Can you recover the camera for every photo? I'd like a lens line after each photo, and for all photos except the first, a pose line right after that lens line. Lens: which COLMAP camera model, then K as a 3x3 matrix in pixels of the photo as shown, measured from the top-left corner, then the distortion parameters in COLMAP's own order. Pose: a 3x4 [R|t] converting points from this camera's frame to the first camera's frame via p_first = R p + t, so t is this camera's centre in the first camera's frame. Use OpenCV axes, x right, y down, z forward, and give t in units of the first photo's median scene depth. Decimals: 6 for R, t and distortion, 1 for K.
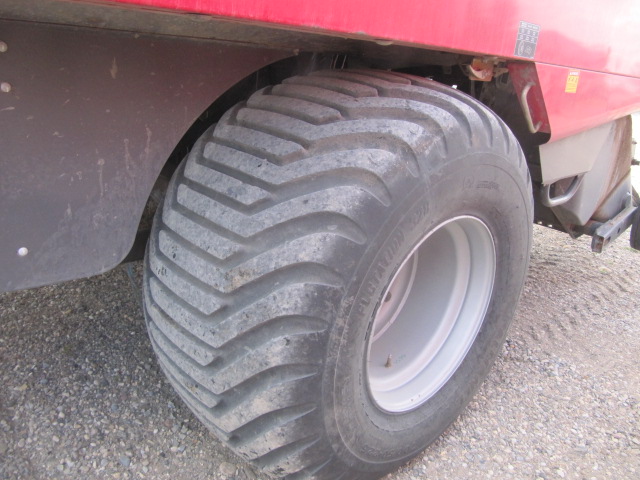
lens RADIAL K [[533.4, 0, 320.0], [0, 533.4, 240.0], [0, 0, 1]] dist [-0.045361, 0.012283]
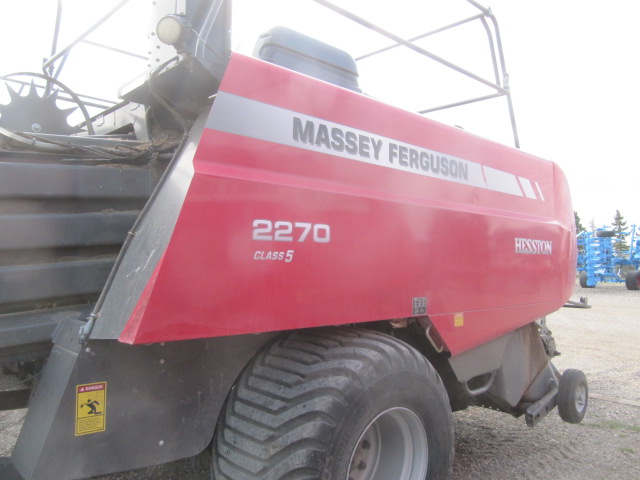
lens RADIAL K [[533.4, 0, 320.0], [0, 533.4, 240.0], [0, 0, 1]] dist [-0.045361, 0.012283]
pose [[0.997276, -0.073522, 0.005961, 0.059394], [0.070710, 0.929855, -0.361067, 0.064128], [0.021004, 0.360505, 0.932521, -0.976320]]
